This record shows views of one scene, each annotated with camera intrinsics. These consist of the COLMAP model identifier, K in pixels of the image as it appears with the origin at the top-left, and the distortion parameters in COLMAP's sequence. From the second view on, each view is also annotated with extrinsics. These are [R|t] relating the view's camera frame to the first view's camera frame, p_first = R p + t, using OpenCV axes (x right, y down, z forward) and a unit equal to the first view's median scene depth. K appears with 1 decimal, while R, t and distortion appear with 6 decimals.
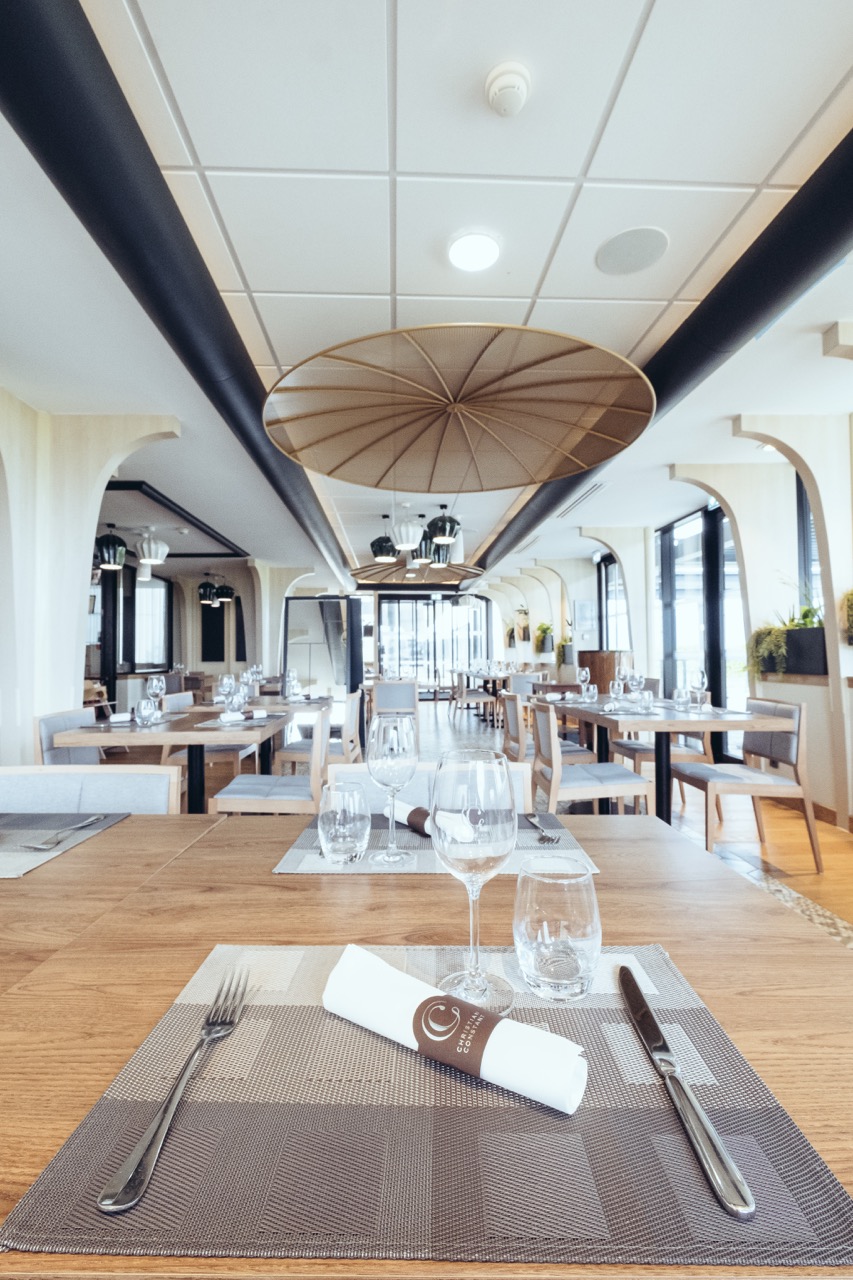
lens RADIAL K [[594.3, 0, 426.5], [0, 594.3, 640.0], [0, 0, 1]] dist [-0.000461, 0.000314]
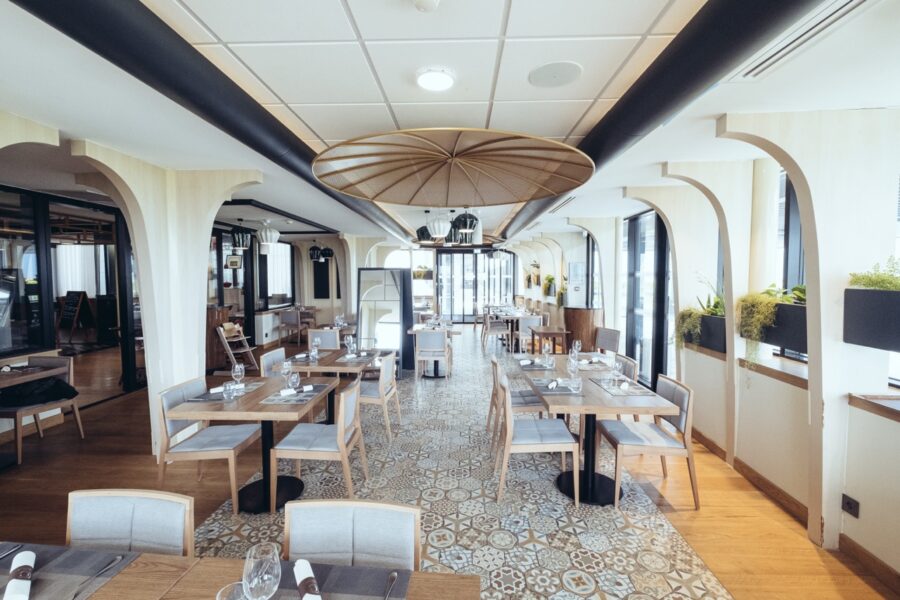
lens RADIAL K [[414.4, 0, 450.0], [0, 414.4, 300.0], [0, 0, 1]] dist [-0.000950, -0.000413]
pose [[0.996831, 0.011462, -0.078723, 0.078791], [-0.004976, 0.996612, 0.082098, -0.094829], [0.079397, -0.081446, 0.993510, 0.009989]]
